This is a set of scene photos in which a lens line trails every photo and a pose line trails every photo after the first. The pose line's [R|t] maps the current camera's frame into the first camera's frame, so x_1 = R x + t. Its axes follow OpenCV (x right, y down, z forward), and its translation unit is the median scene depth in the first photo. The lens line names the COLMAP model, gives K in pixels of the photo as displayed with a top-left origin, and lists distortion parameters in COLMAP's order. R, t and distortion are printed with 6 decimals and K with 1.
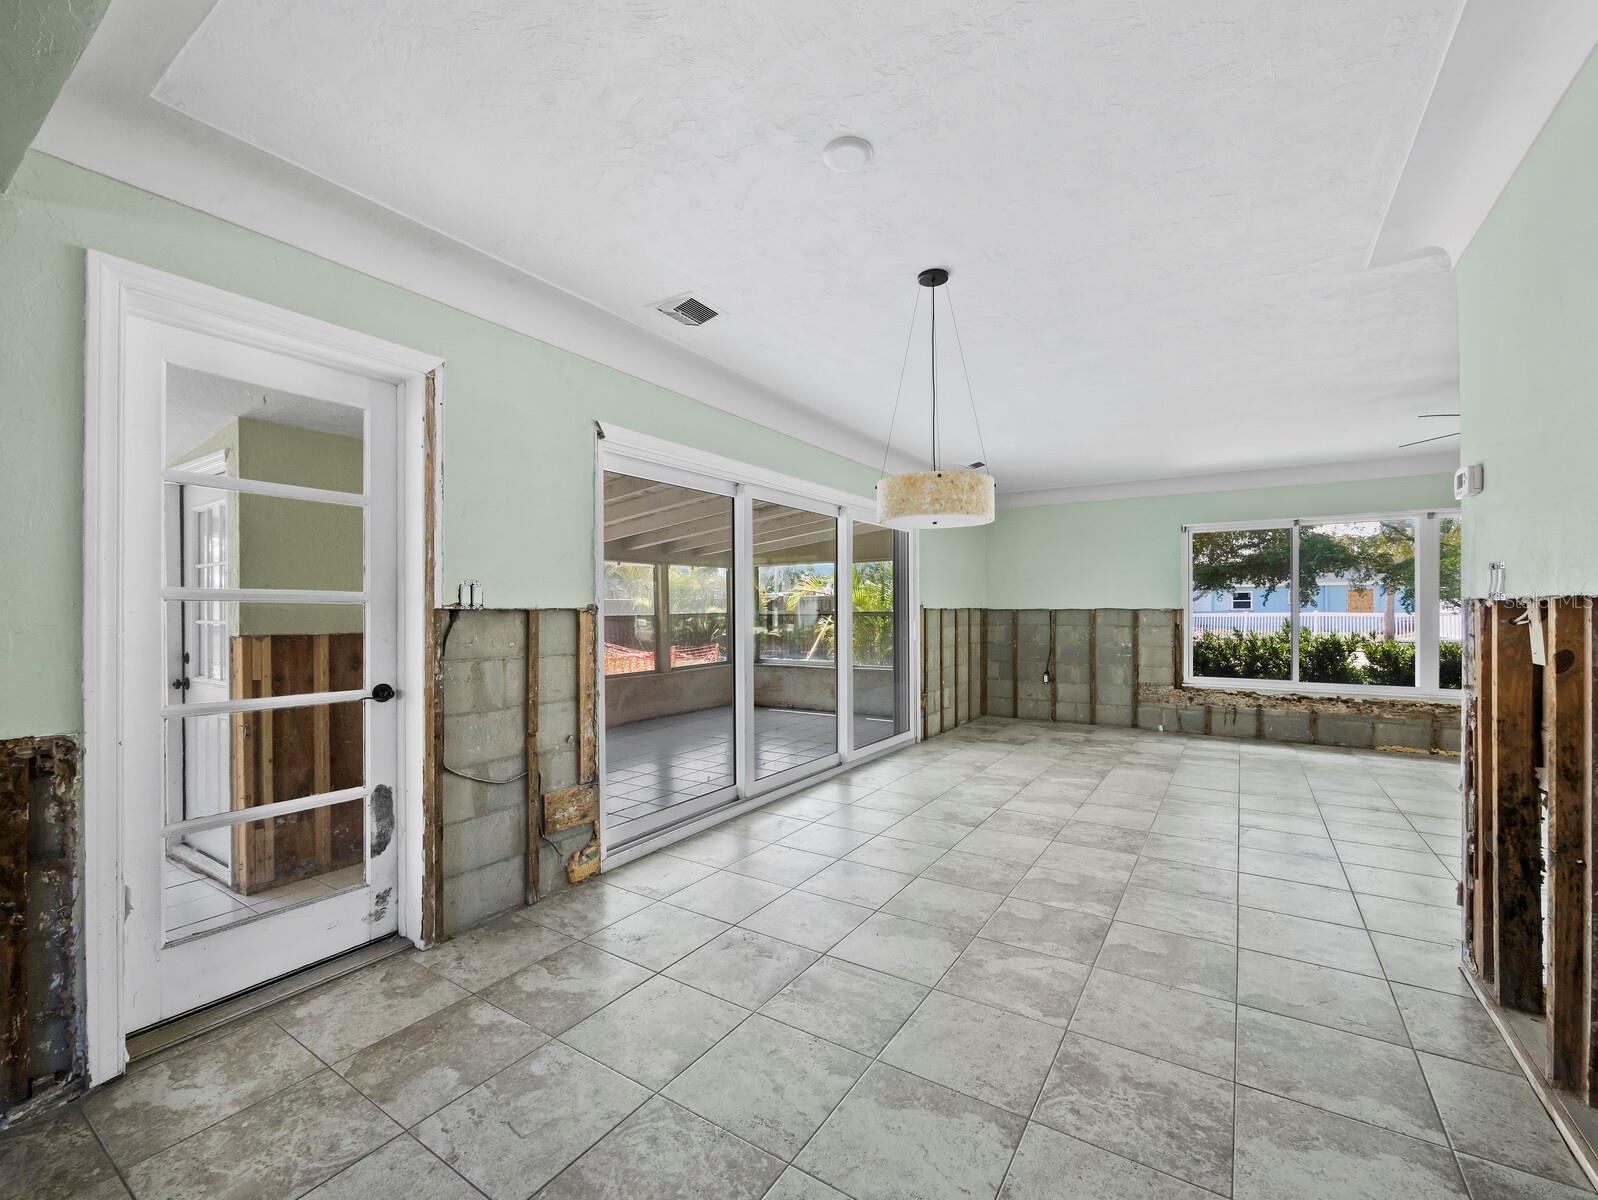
lens RADIAL K [[666.7, 0, 799.7], [0, 666.7, 607.2], [0, 0, 1]] dist [0.001457, -0.000013]
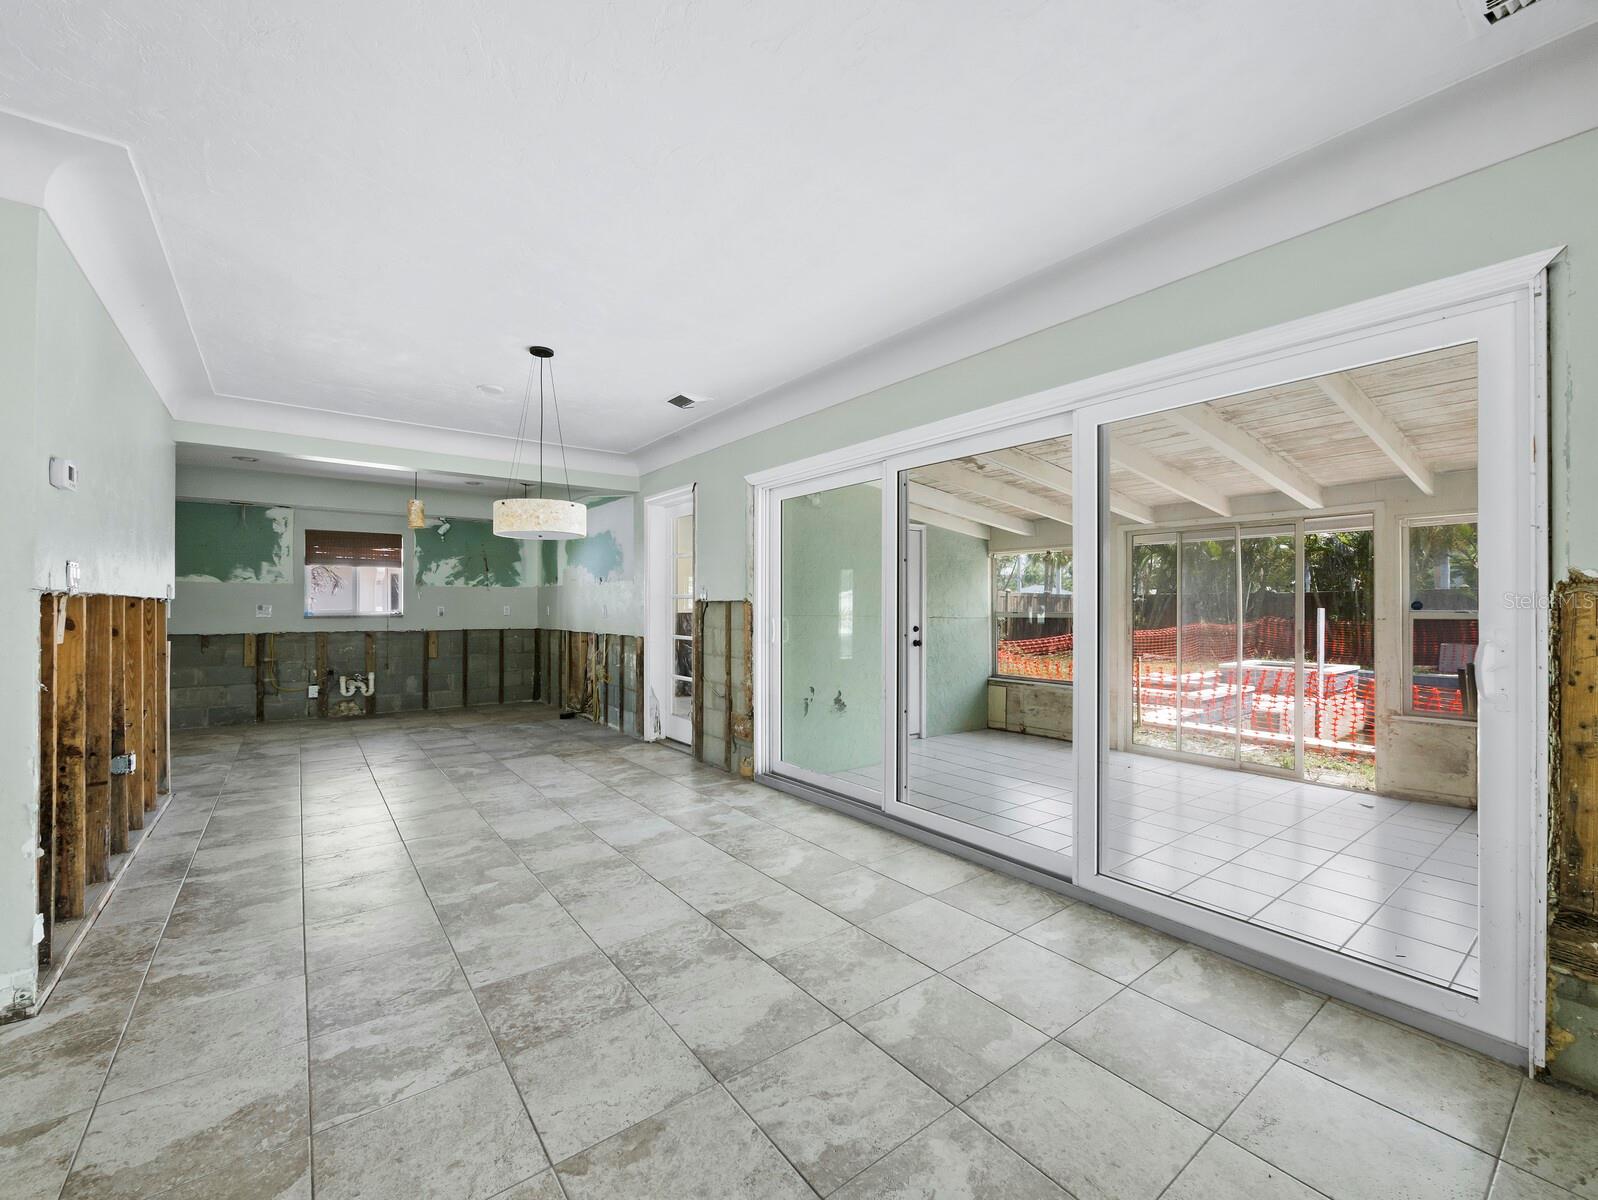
lens RADIAL K [[666.7, 0, 799.7], [0, 666.7, 607.2], [0, 0, 1]] dist [0.001457, -0.000013]
pose [[-0.331922, 0.001956, -0.943305, 1.020388], [0.004990, 0.999987, 0.000317, 0.017094], [0.943293, -0.004602, -0.331928, 1.537610]]
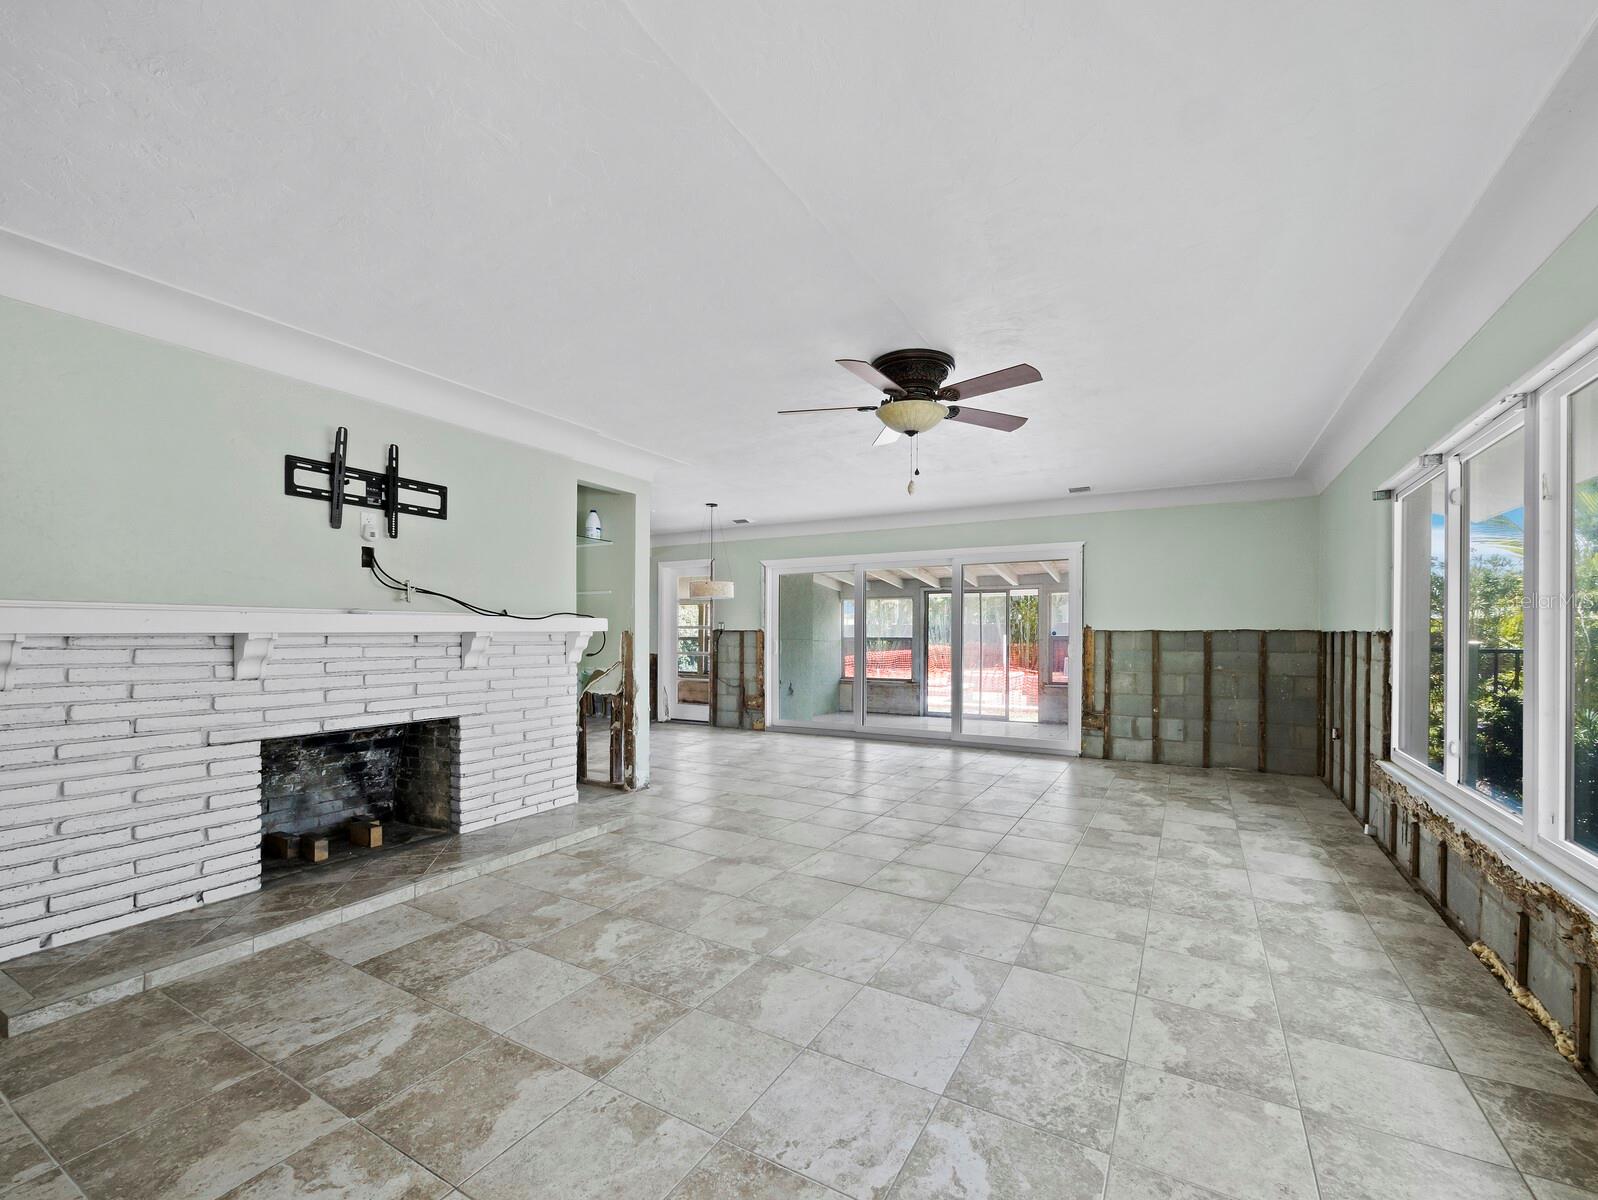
lens RADIAL K [[666.7, 0, 799.7], [0, 666.7, 607.2], [0, 0, 1]] dist [0.001457, -0.000013]
pose [[0.040167, -0.035804, -0.998551, 2.274945], [0.003444, 0.999357, -0.035694, 0.005305], [0.999187, -0.002005, 0.040264, 1.003271]]
